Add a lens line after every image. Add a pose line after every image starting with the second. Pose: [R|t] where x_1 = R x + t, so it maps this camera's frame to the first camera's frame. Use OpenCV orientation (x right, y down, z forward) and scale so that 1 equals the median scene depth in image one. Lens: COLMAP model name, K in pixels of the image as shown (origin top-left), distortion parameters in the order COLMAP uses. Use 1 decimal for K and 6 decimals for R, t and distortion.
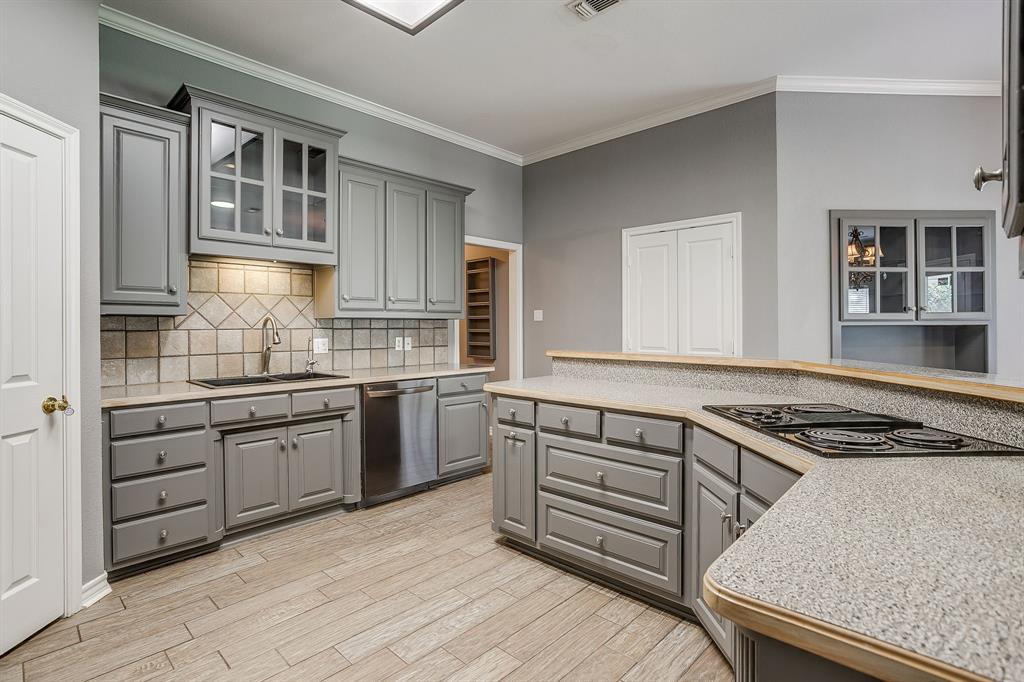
lens RADIAL K [[500.4, 0, 504.1], [0, 500.4, 326.2], [0, 0, 1]] dist [-0.050813, 0.025816]
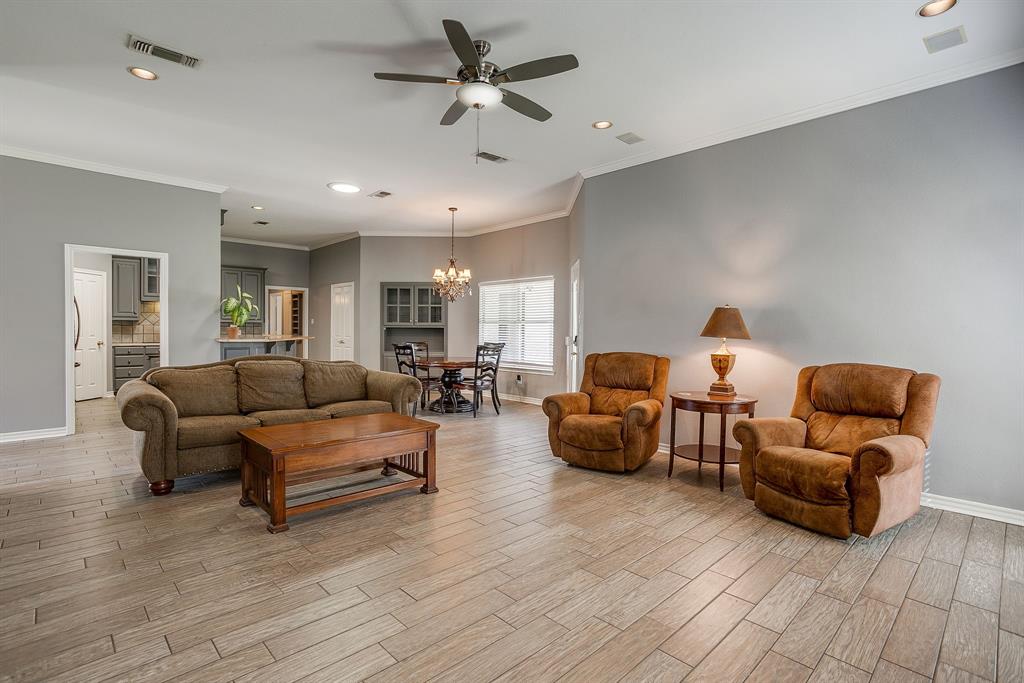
lens RADIAL K [[500.4, 0, 502.6], [0, 500.4, 336.2], [0, 0, 1]] dist [-0.050813, 0.025816]
pose [[0.998392, 0.015493, -0.054532, 1.766186], [-0.014684, 0.999777, 0.015200, -0.003158], [0.054755, -0.014375, 0.998396, -1.923302]]
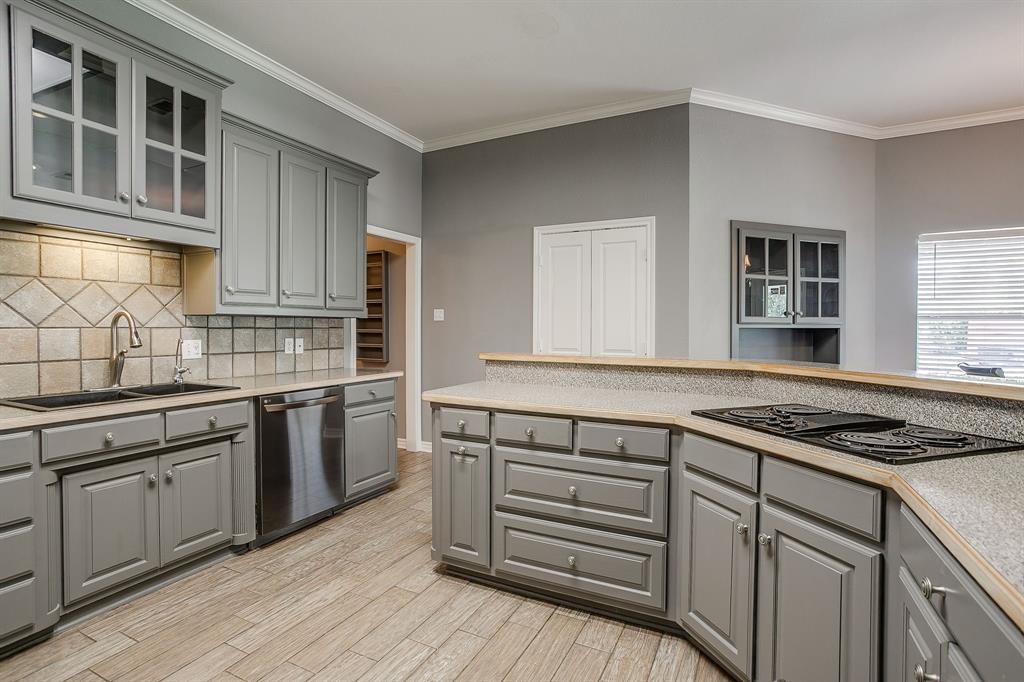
lens RADIAL K [[500.4, 0, 508.0], [0, 500.4, 334.1], [0, 0, 1]] dist [-0.050813, 0.025816]
pose [[0.956692, 0.002816, 0.291088, -0.143924], [-0.007260, 0.999873, 0.014189, 0.000635], [-0.291011, -0.015688, 0.956591, 0.125321]]
